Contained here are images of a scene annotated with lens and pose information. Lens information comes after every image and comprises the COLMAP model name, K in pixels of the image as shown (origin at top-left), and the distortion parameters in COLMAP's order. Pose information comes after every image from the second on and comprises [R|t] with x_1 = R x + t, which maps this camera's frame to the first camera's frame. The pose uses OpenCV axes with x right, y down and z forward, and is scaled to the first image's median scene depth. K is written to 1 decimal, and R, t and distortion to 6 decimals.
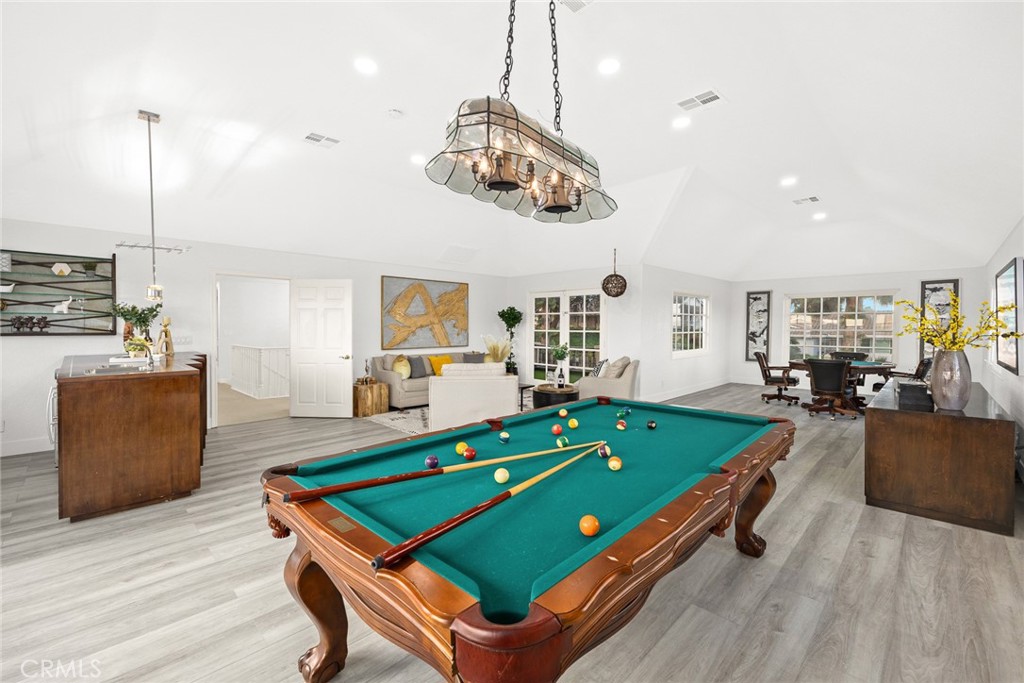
lens RADIAL K [[437.2, 0, 511.2], [0, 437.2, 328.2], [0, 0, 1]] dist [-0.000279, -0.000034]
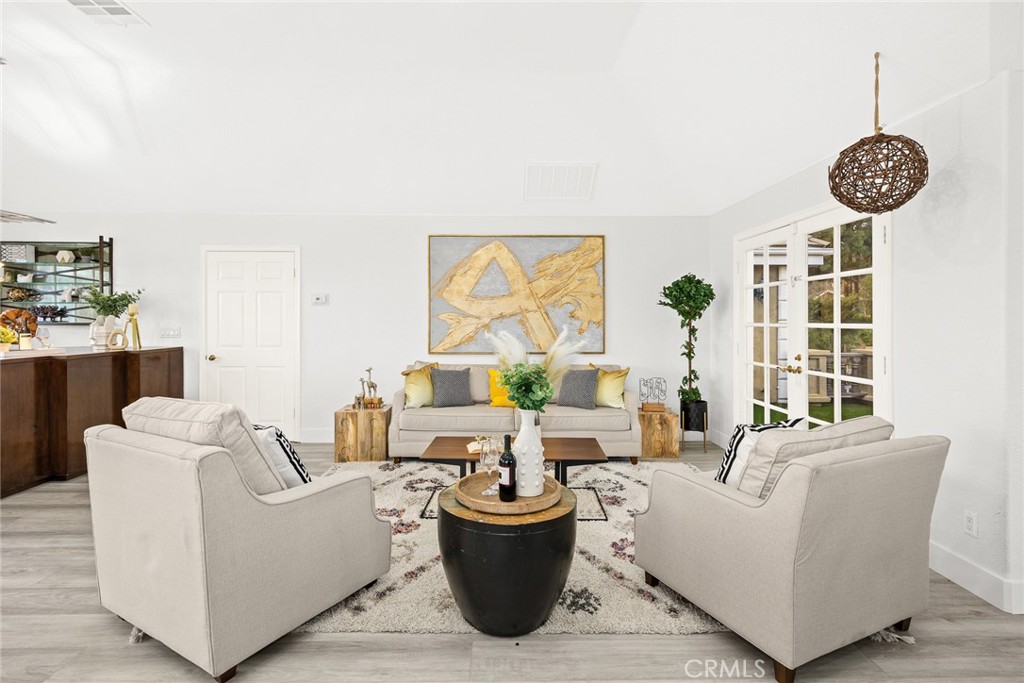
lens RADIAL K [[507.9, 0, 514.5], [0, 507.9, 322.1], [0, 0, 1]] dist [-0.000811, 0.000011]
pose [[0.716785, 0.000532, -0.697294, 0.294465], [-0.003938, 0.999987, -0.003286, 0.005941], [0.697283, 0.005102, 0.716778, 0.568033]]
